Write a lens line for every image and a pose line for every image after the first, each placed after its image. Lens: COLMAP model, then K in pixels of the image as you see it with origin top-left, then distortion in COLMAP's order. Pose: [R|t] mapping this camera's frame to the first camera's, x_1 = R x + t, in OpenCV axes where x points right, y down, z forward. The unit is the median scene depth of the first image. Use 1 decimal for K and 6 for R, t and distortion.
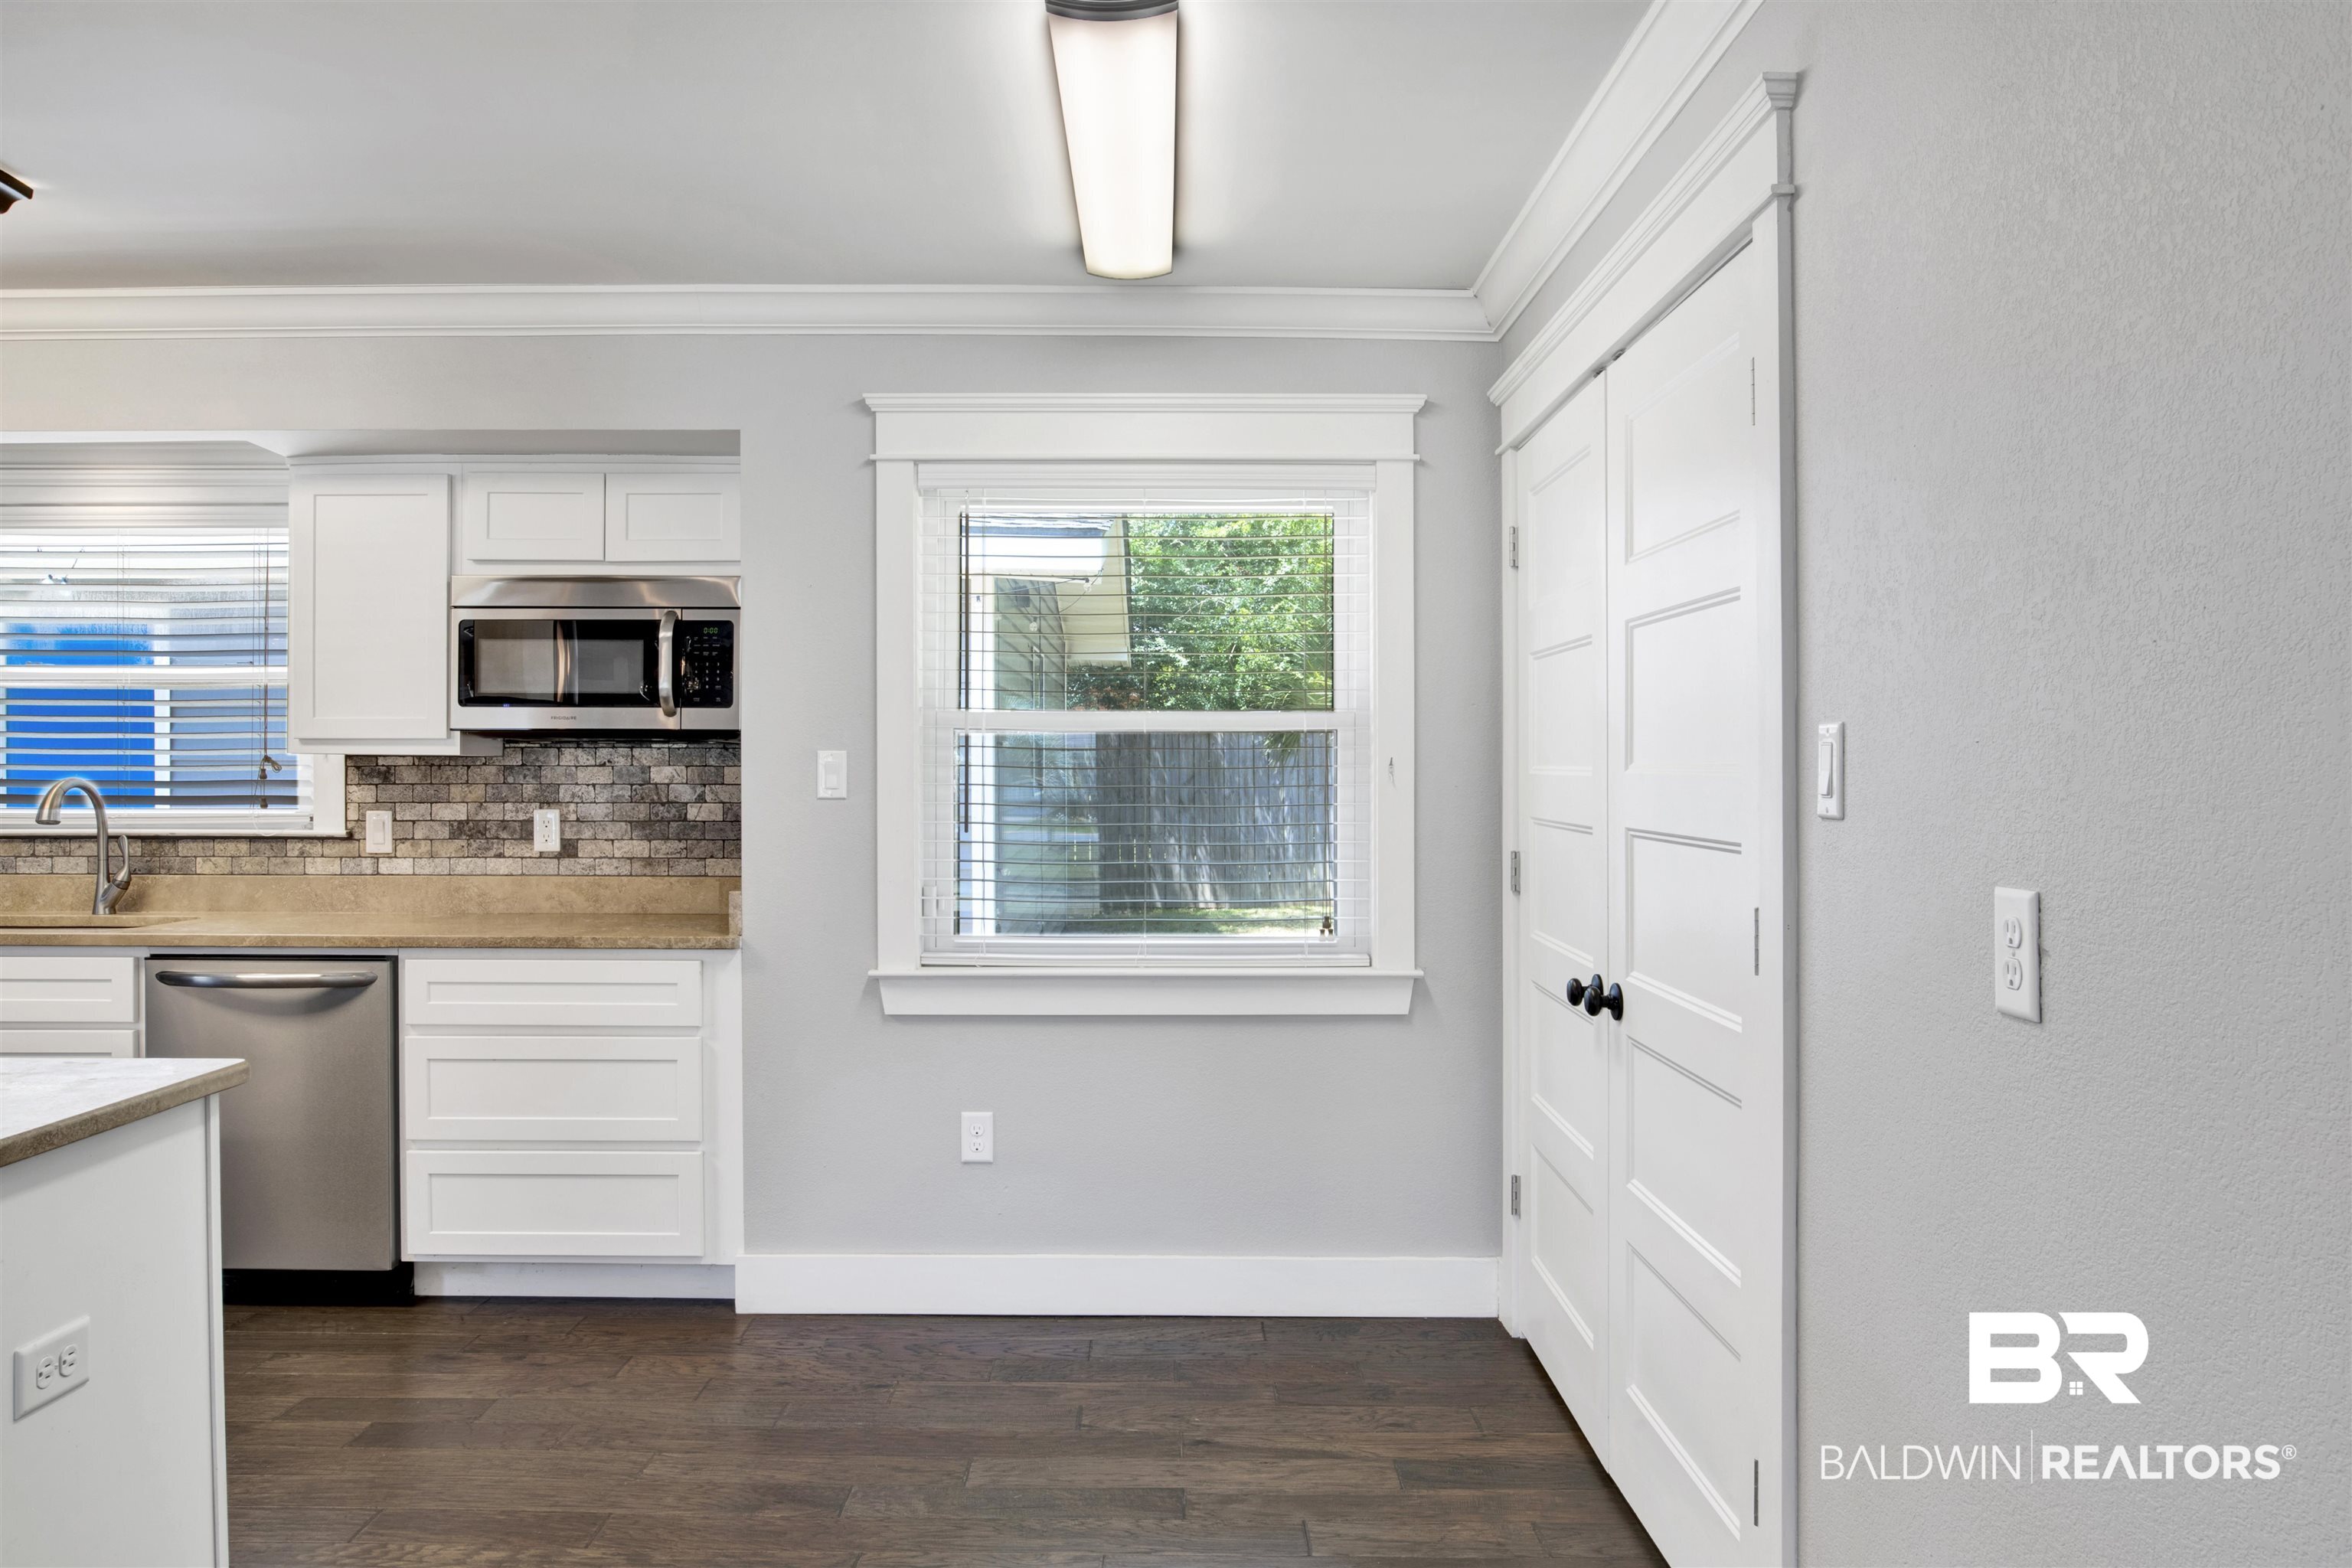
lens RADIAL K [[1622.0, 0, 1176.0], [0, 1622.0, 784.0], [0, 0, 1]] dist [-0.055501, 0.032713]
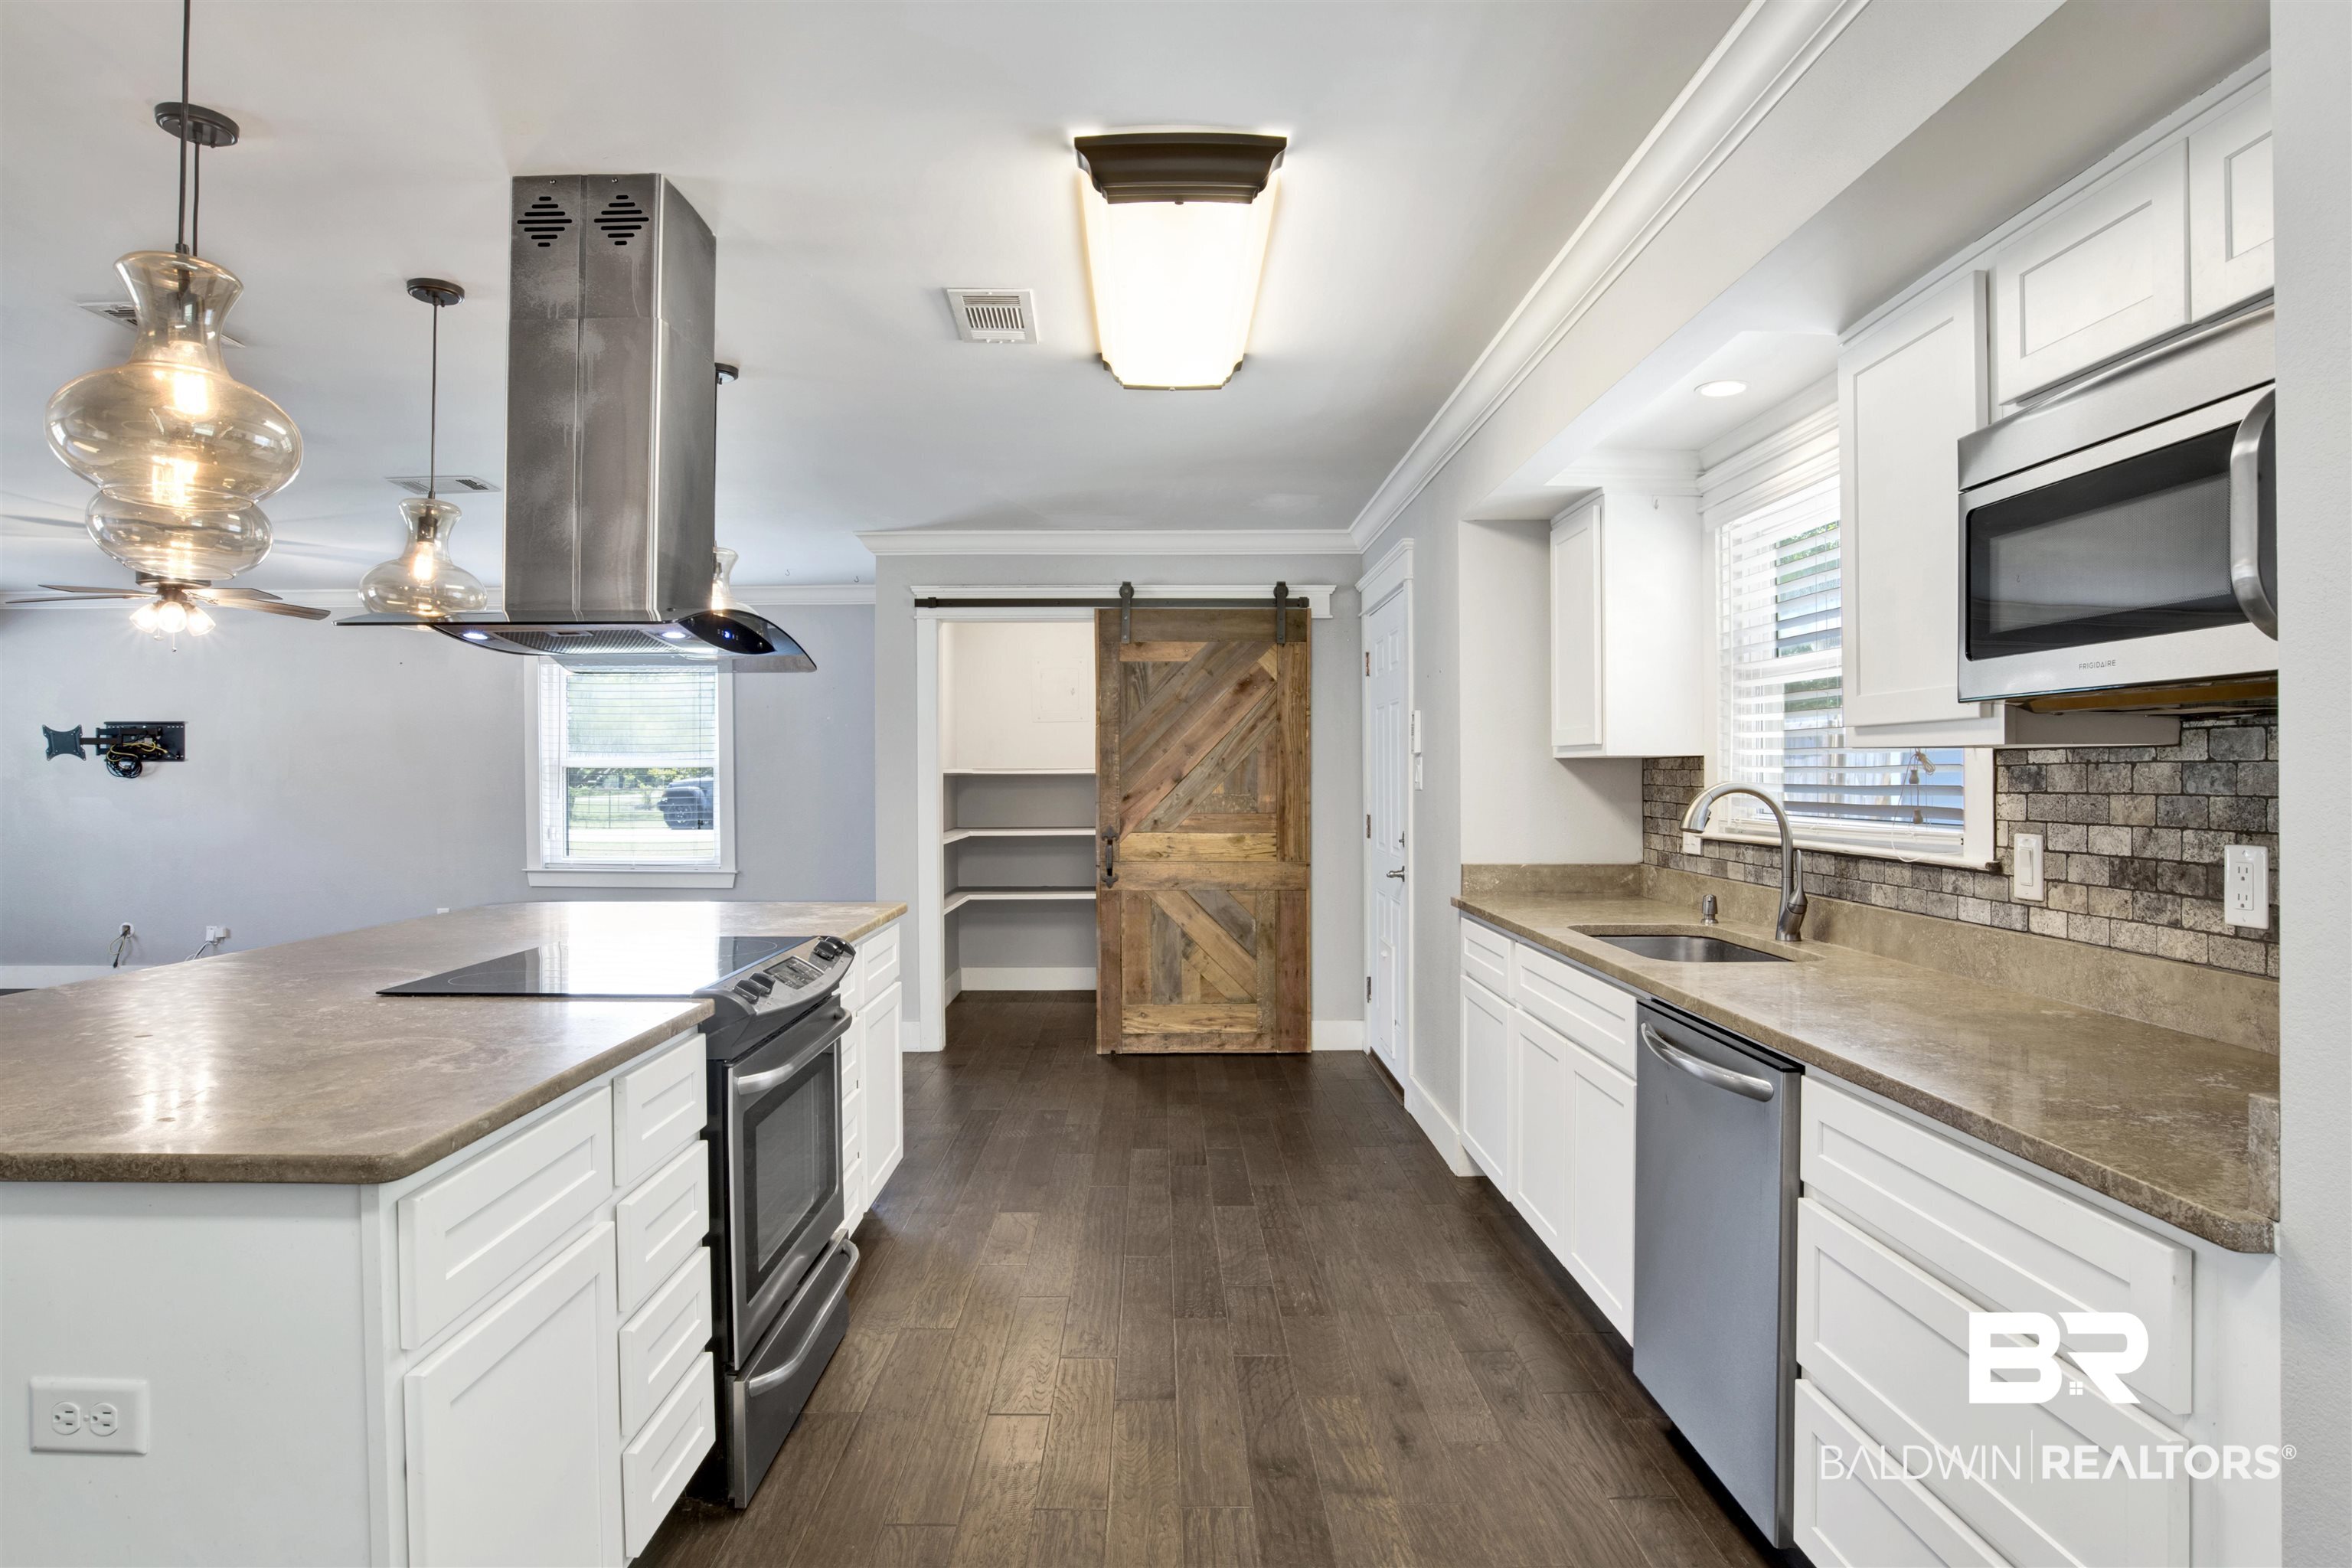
lens RADIAL K [[1281.1, 0, 1176.0], [0, 1281.1, 784.0], [0, 0, 1]] dist [-0.067688, 0.025601]
pose [[0.008094, 0.004771, -0.999956, 0.003445], [-0.007166, 0.999963, 0.004713, -0.003464], [0.999942, 0.007127, 0.008128, 0.665110]]
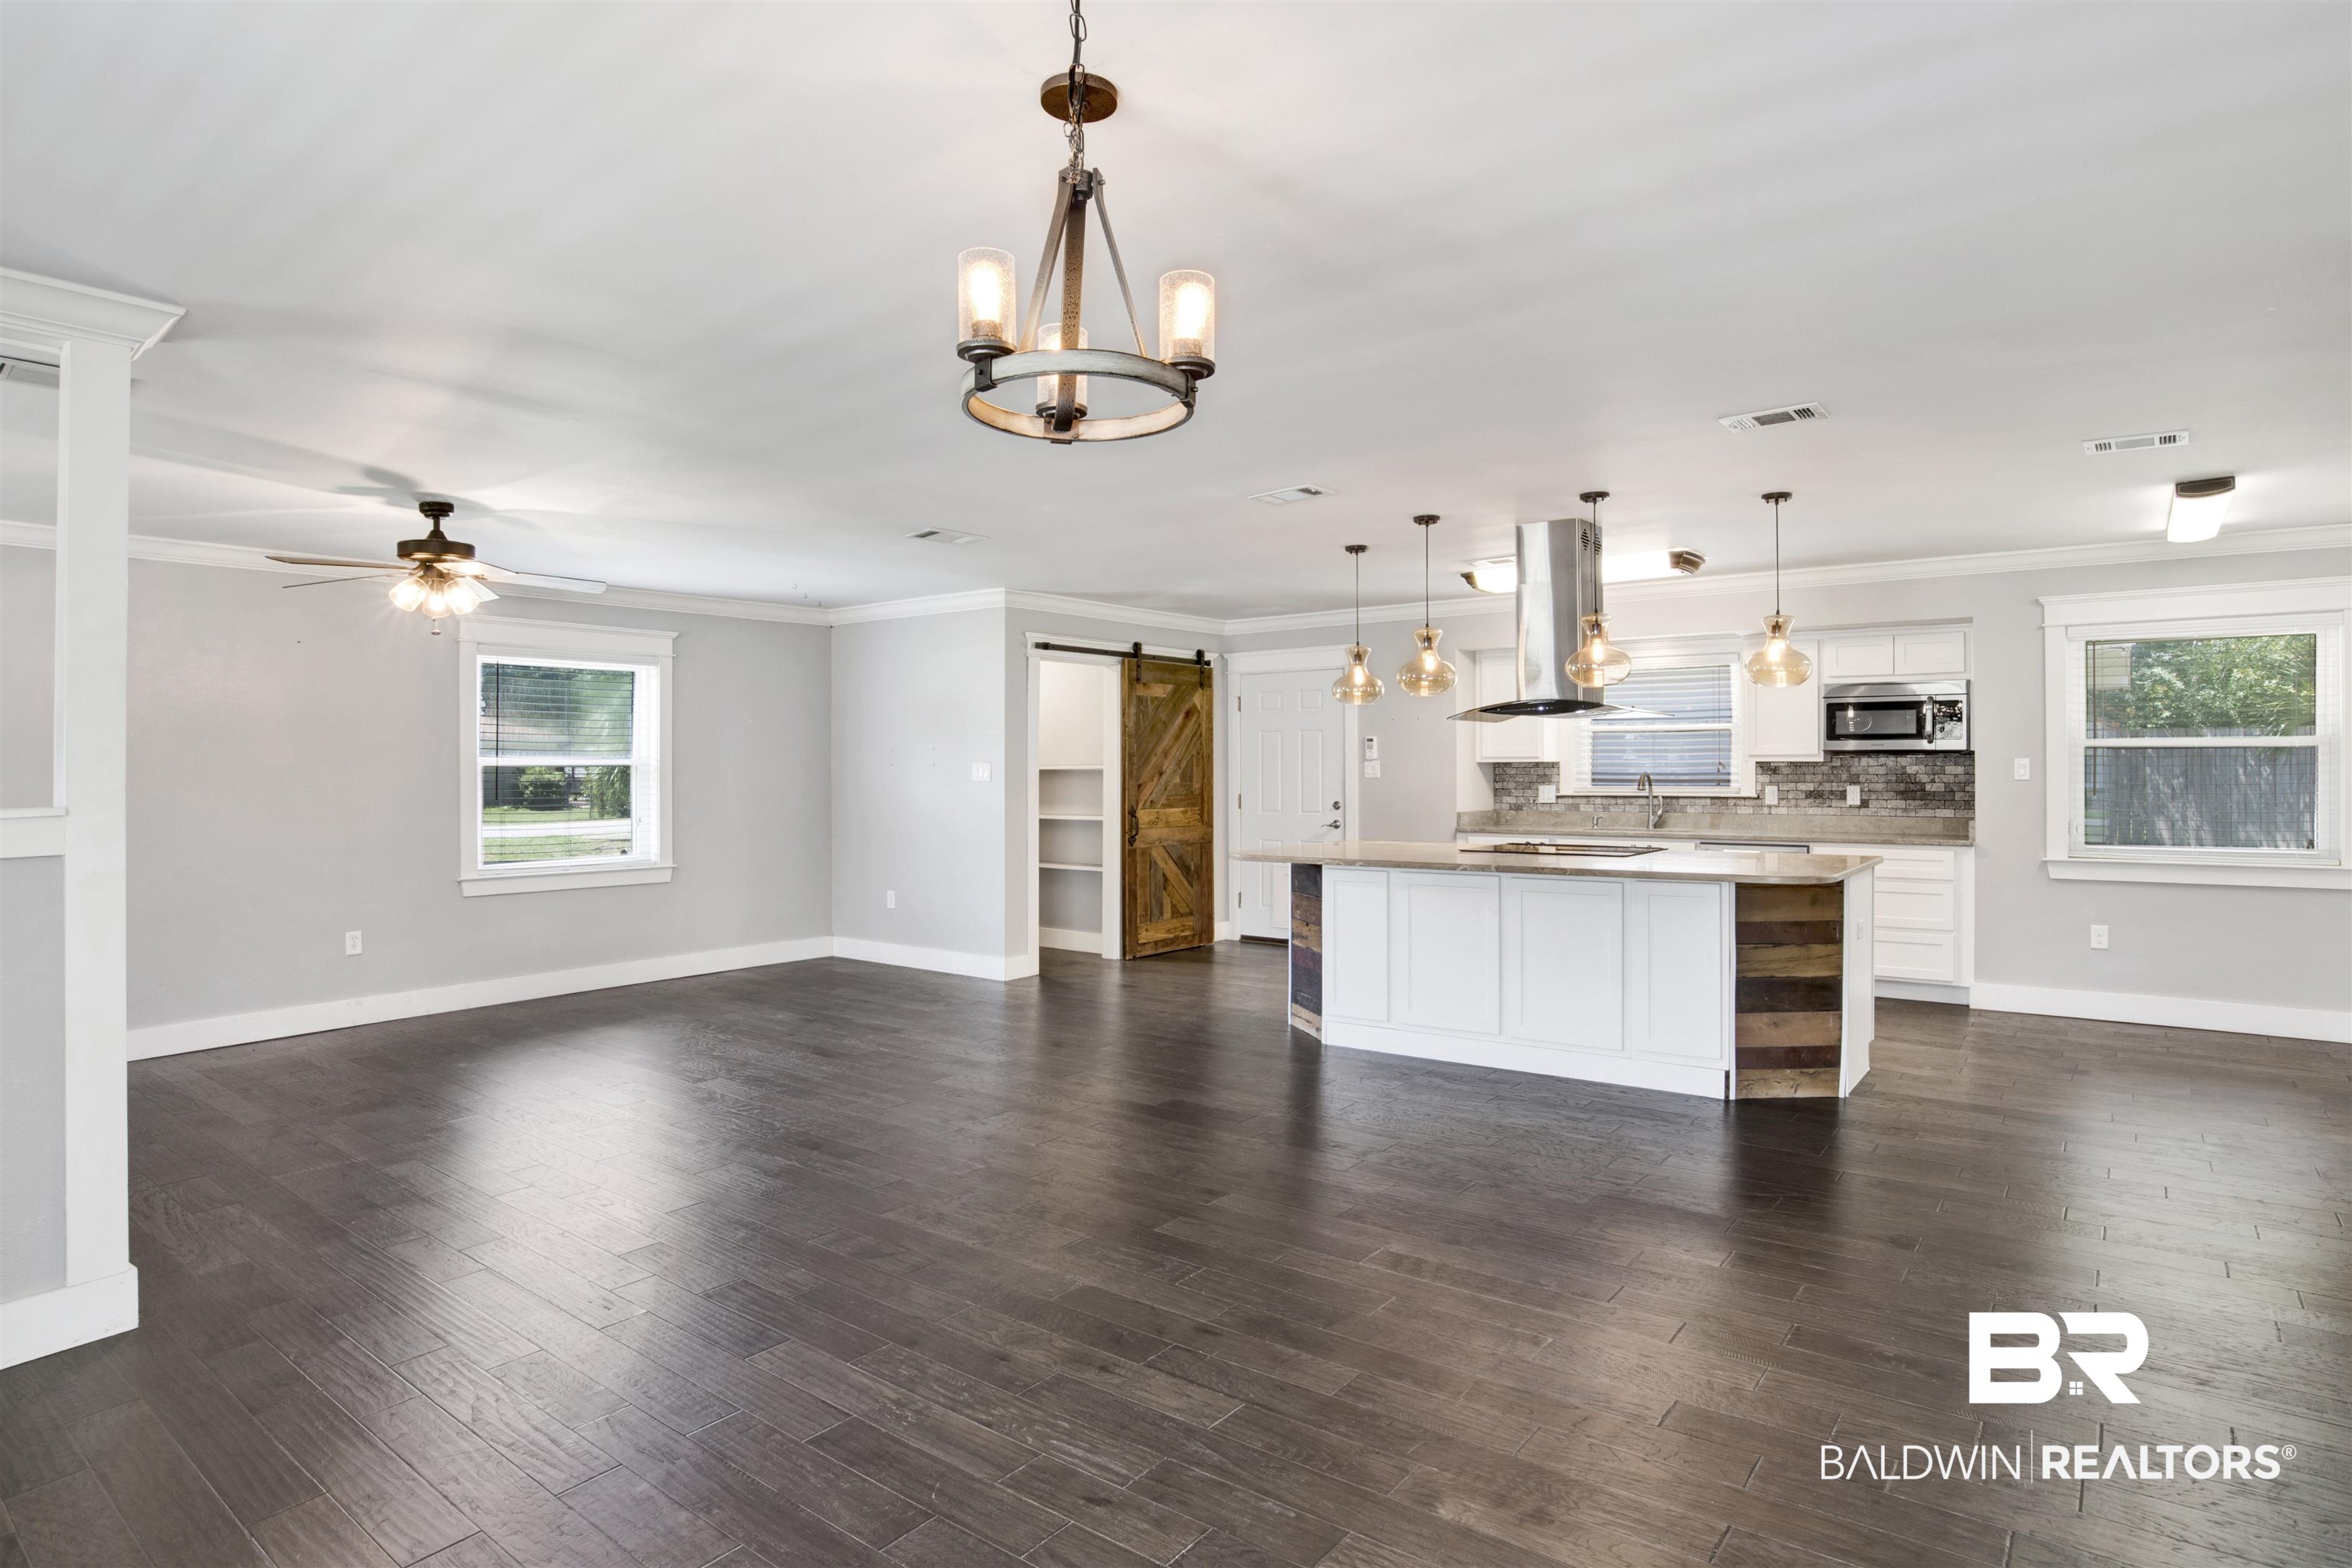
lens RADIAL K [[1258.9, 0, 1176.0], [0, 1258.9, 784.0], [0, 0, 1]] dist [-0.062785, 0.021988]
pose [[0.785440, 0.002106, -0.618935, -0.072441], [0.000380, 0.999992, 0.003885, 0.006710], [0.618938, -0.003287, 0.785433, -0.920402]]
